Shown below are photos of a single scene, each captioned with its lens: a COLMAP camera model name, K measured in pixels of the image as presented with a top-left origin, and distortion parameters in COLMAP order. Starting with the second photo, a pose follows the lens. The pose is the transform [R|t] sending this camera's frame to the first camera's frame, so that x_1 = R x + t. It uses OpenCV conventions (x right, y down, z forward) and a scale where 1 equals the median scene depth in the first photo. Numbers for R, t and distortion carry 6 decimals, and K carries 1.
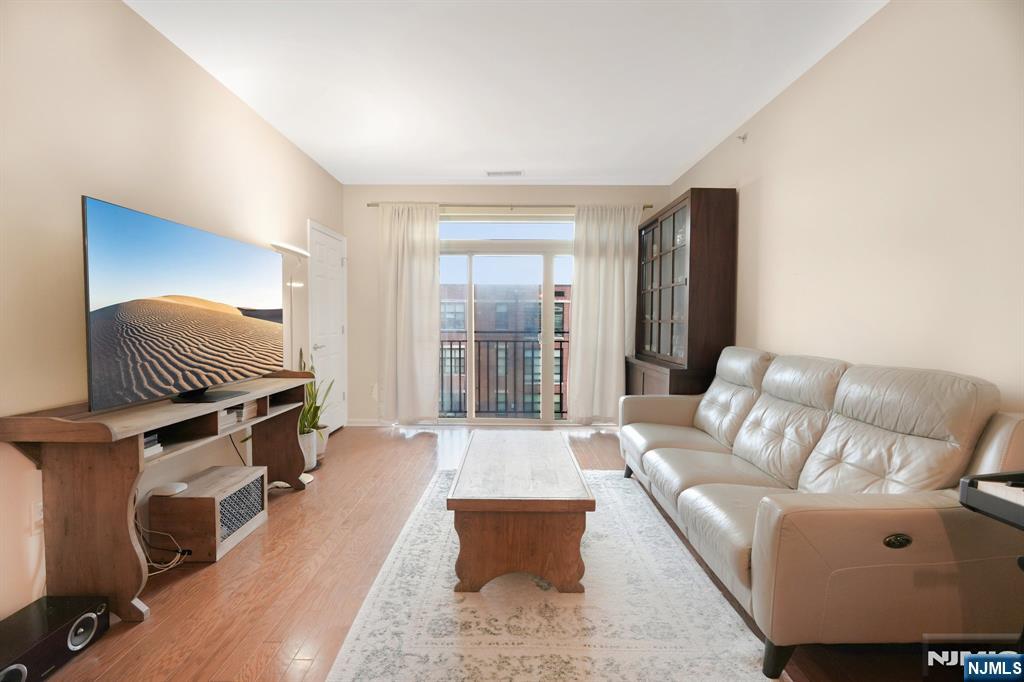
lens RADIAL K [[453.3, 0, 509.0], [0, 453.3, 335.6], [0, 0, 1]] dist [-0.013273, 0.006966]
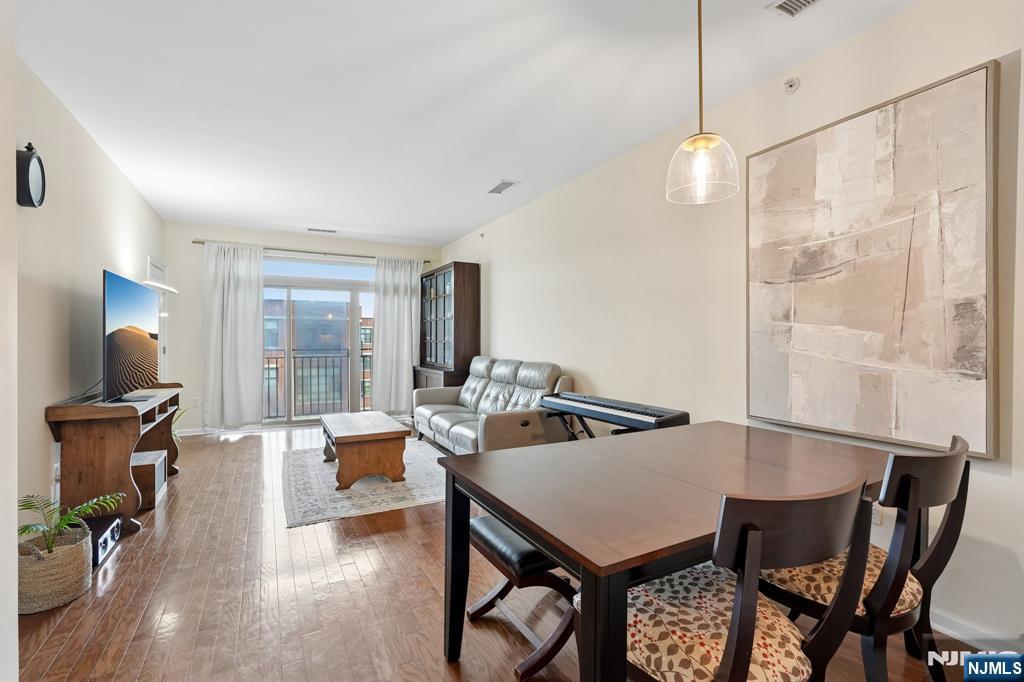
lens RADIAL K [[453.3, 0, 507.5], [0, 453.3, 346.7], [0, 0, 1]] dist [-0.013273, 0.006966]
pose [[0.883277, -0.010021, 0.468745, -0.313543], [0.017076, 0.999796, -0.010804, 0.010790], [-0.468541, 0.017548, 0.883267, -0.842418]]
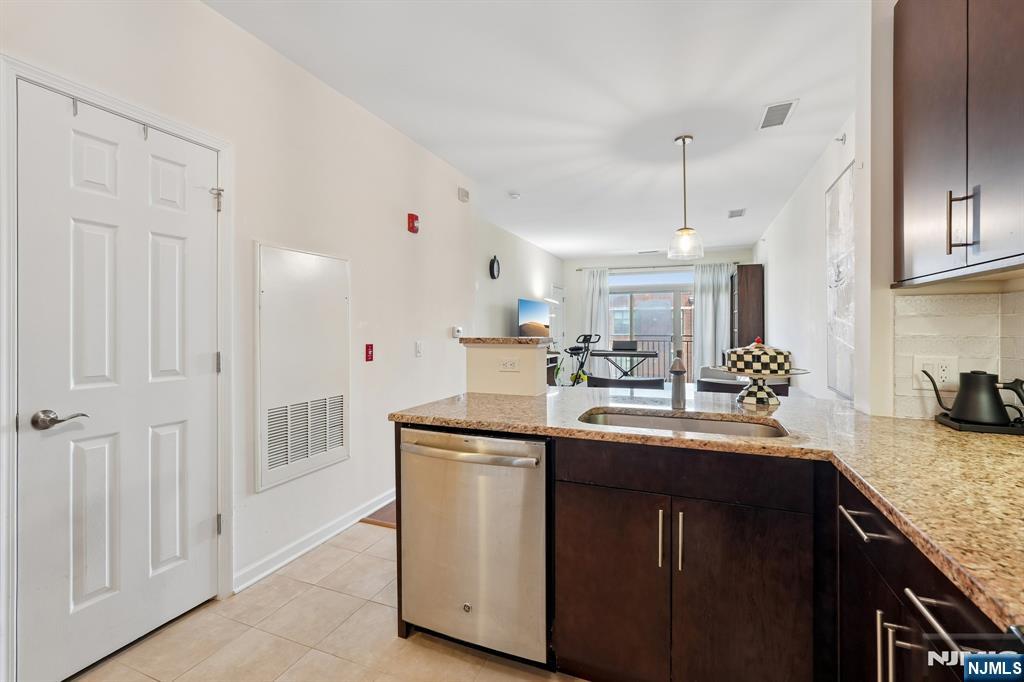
lens RADIAL K [[453.3, 0, 515.6], [0, 453.3, 326.4], [0, 0, 1]] dist [-0.013273, 0.006966]
pose [[0.929332, -0.006030, -0.369195, 0.343137], [-0.006654, 0.999431, -0.033072, 0.039769], [0.369184, 0.033192, 0.928763, -1.938636]]
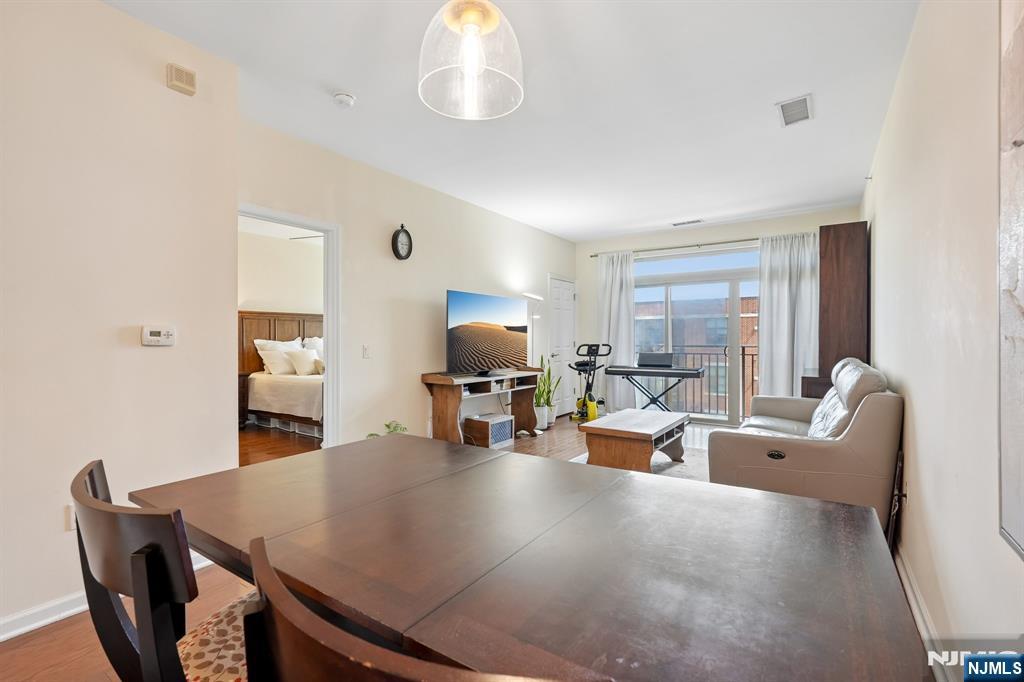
lens RADIAL K [[453.3, 0, 507.7], [0, 453.3, 341.4], [0, 0, 1]] dist [-0.013273, 0.006966]
pose [[0.823601, -0.000713, -0.567169, 0.612538], [-0.013945, 0.999671, -0.021506, 0.027806], [0.566998, 0.025621, 0.823321, -0.696722]]
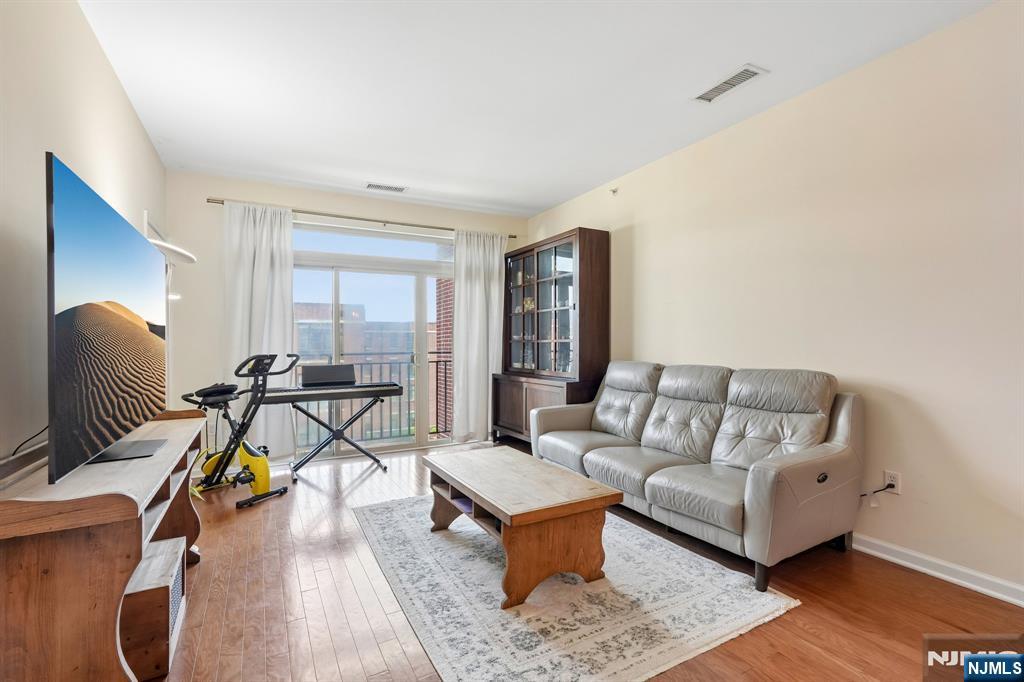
lens RADIAL K [[453.3, 0, 508.9], [0, 453.3, 355.3], [0, 0, 1]] dist [-0.013273, 0.006966]
pose [[0.878286, -0.022708, 0.477597, -0.501924], [0.026344, 0.999653, -0.000915, 0.003799], [-0.477410, 0.013385, 0.878579, 0.091040]]
